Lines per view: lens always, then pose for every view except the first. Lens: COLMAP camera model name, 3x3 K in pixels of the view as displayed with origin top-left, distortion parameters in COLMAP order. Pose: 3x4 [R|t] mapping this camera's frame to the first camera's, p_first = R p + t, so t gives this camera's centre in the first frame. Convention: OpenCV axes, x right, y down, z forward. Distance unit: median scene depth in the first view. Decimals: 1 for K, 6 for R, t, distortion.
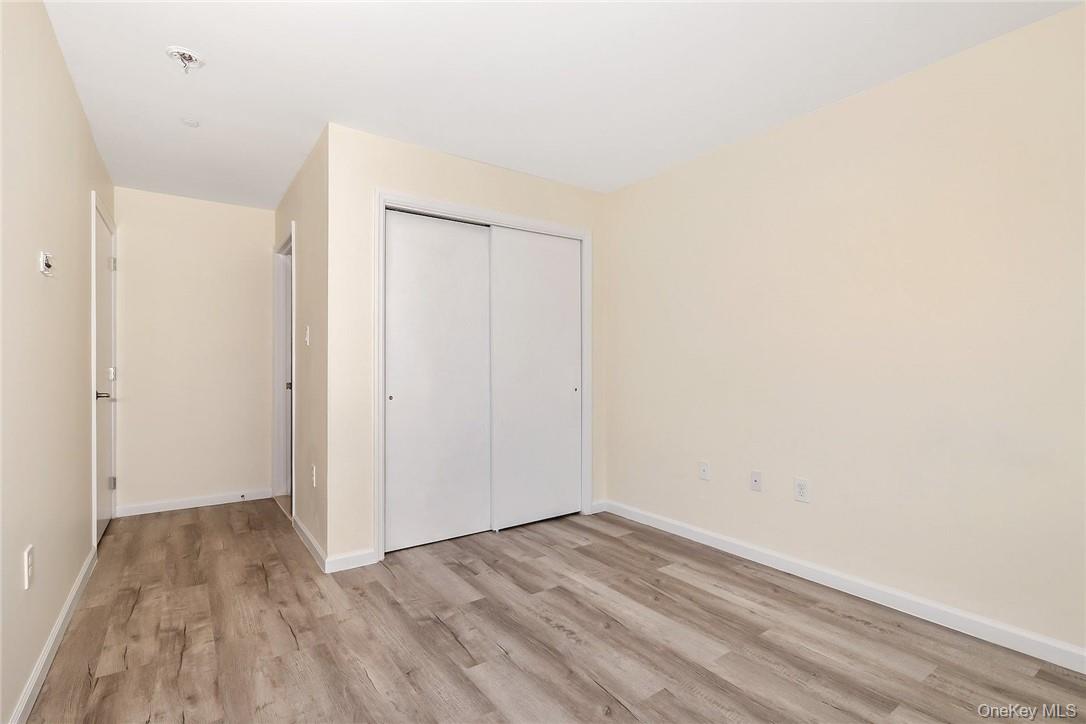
lens RADIAL K [[494.1, 0, 545.8], [0, 494.1, 356.6], [0, 0, 1]] dist [0.001183, 0.000406]
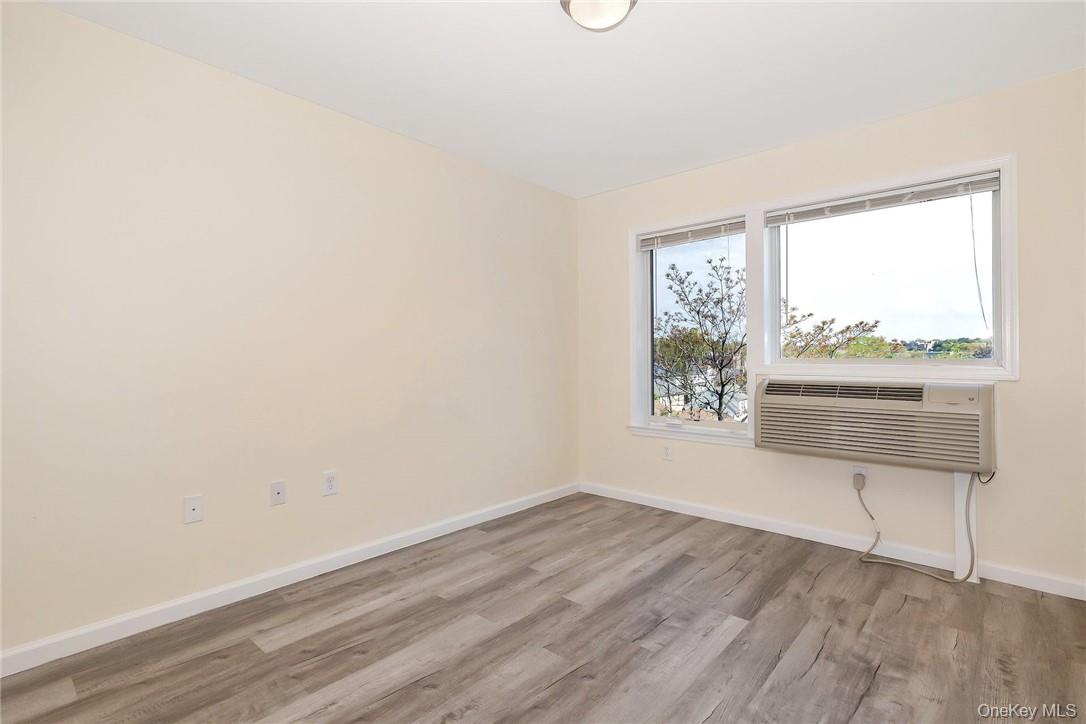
lens RADIAL K [[494.1, 0, 545.8], [0, 494.1, 356.6], [0, 0, 1]] dist [0.001183, 0.000406]
pose [[-0.185334, 0.004235, 0.982667, -0.612967], [-0.011701, 0.999910, -0.006516, 0.020309], [-0.982606, -0.012706, -0.185267, 0.871359]]
